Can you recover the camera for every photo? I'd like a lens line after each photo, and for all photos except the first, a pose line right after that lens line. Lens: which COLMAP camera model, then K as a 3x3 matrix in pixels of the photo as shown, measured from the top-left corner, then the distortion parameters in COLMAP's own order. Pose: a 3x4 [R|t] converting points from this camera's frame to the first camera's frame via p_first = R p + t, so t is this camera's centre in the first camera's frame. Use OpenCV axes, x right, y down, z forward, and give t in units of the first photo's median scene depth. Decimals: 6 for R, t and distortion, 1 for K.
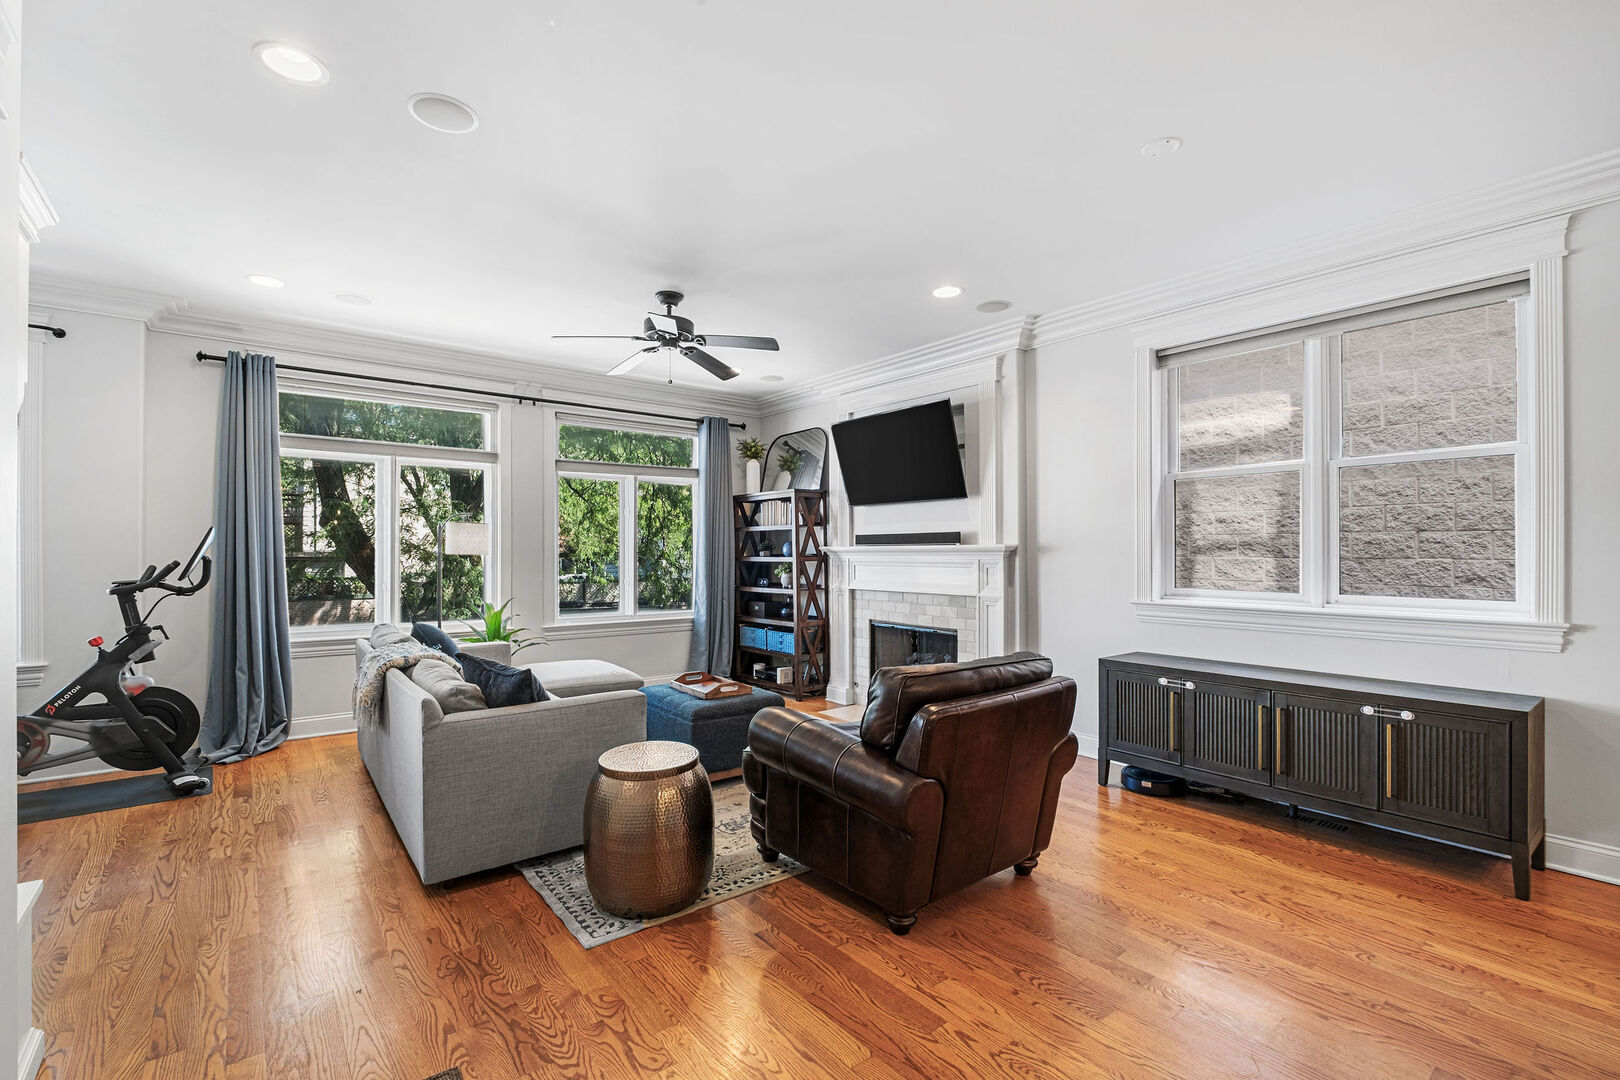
lens RADIAL K [[710.4, 0, 794.0], [0, 710.4, 550.1], [0, 0, 1]] dist [0.001228, -0.003878]
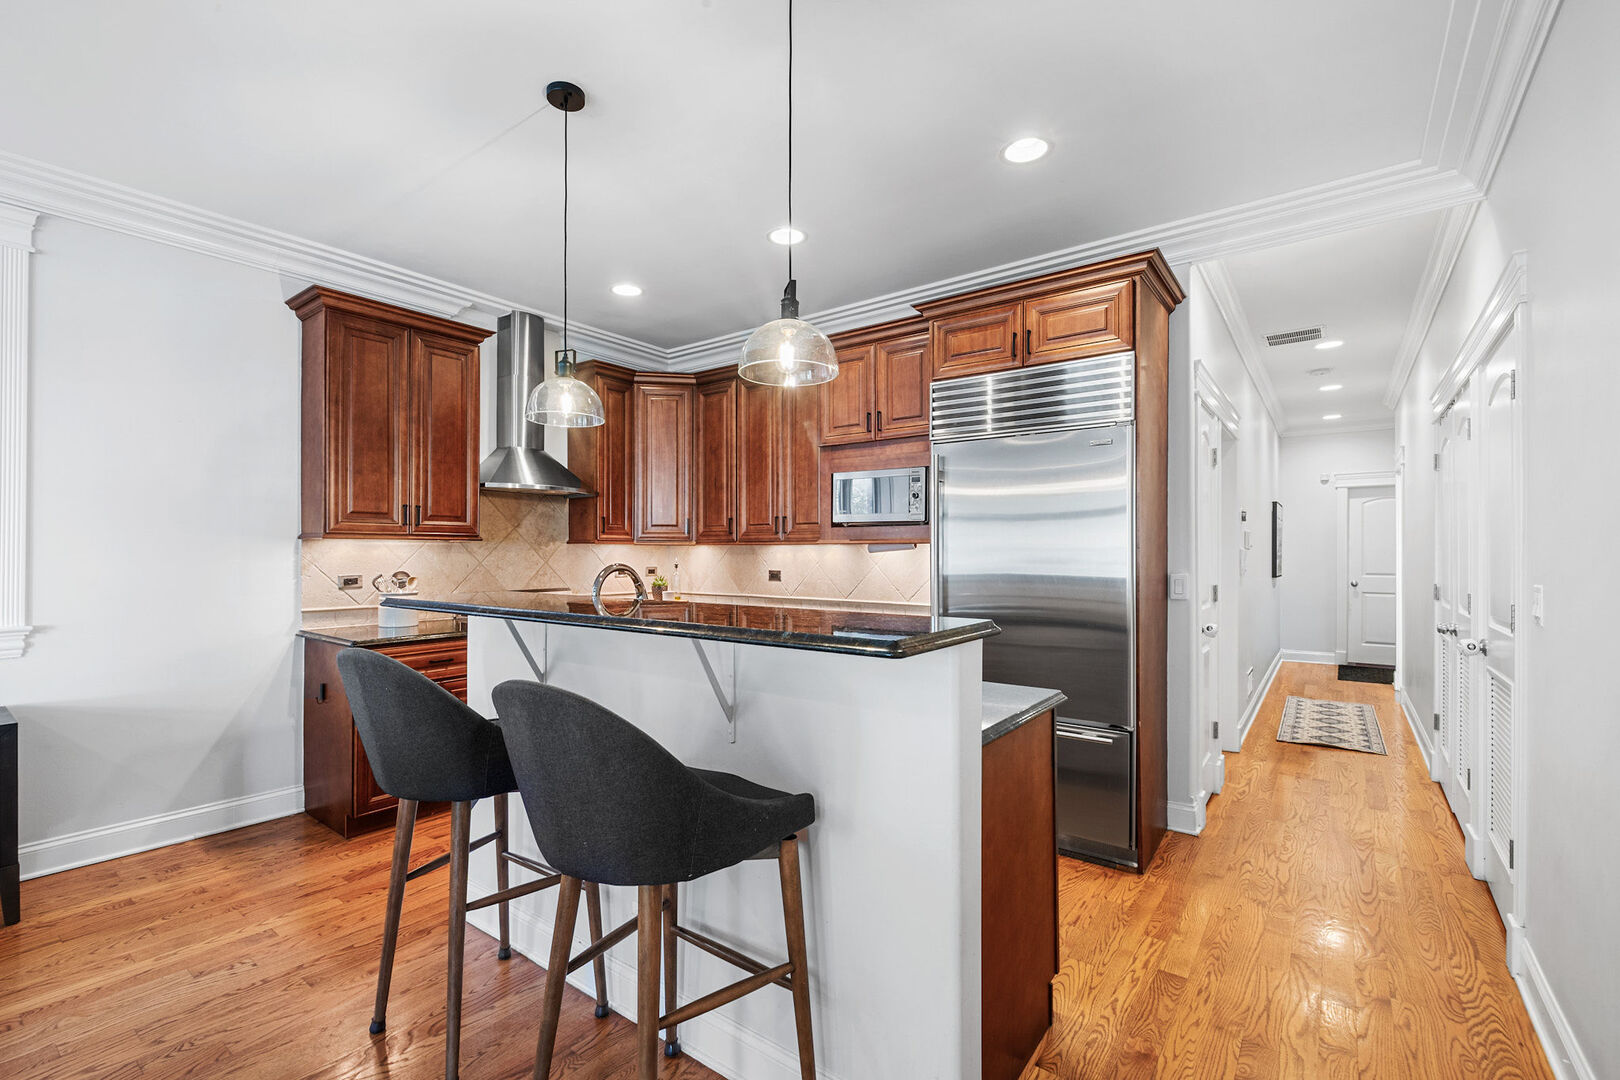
lens RADIAL K [[710.4, 0, 794.0], [0, 710.4, 550.1], [0, 0, 1]] dist [0.001228, -0.003878]
pose [[-0.255992, 0.002248, 0.966676, -0.083530], [-0.002130, 0.999994, -0.002889, -0.000773], [-0.966677, -0.002798, -0.255985, 0.142645]]
